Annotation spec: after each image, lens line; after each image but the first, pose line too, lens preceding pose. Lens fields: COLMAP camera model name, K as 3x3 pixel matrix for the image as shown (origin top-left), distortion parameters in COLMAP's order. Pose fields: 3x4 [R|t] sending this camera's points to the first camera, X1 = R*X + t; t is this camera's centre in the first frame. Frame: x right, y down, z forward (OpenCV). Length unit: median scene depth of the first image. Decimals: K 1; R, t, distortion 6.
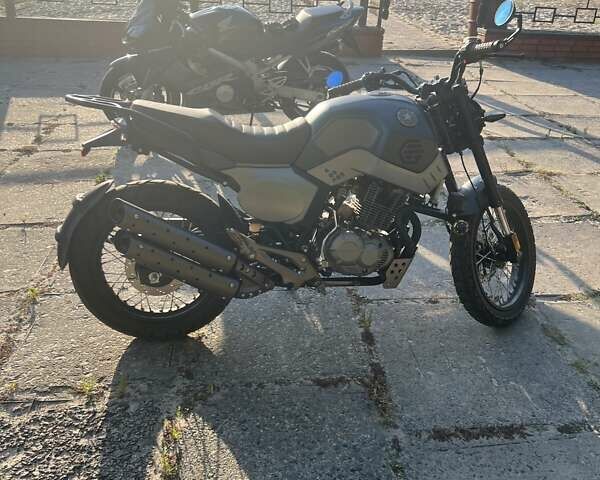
lens RADIAL K [[584.7, 0, 300.0], [0, 584.7, 240.0], [0, 0, 1]] dist [-0.003524, -0.014701]
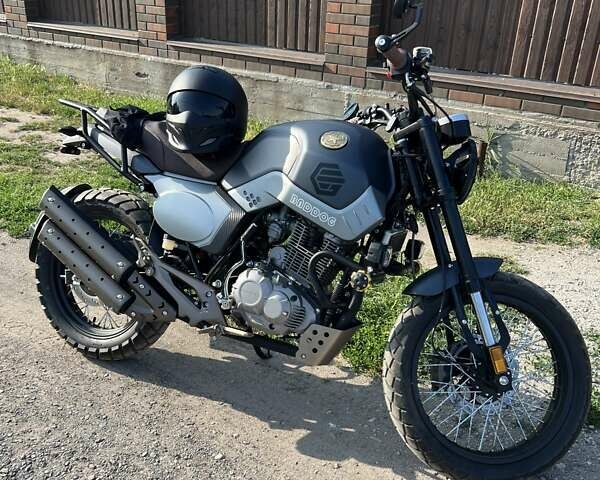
lens RADIAL K [[584.7, 0, 300.0], [0, 584.7, 240.0], [0, 0, 1]] dist [-0.003524, -0.014701]
pose [[0.870409, 0.169249, -0.462324, 0.520962], [-0.283430, 0.940092, -0.189457, 0.086406], [0.402562, 0.295941, 0.866235, 0.301629]]
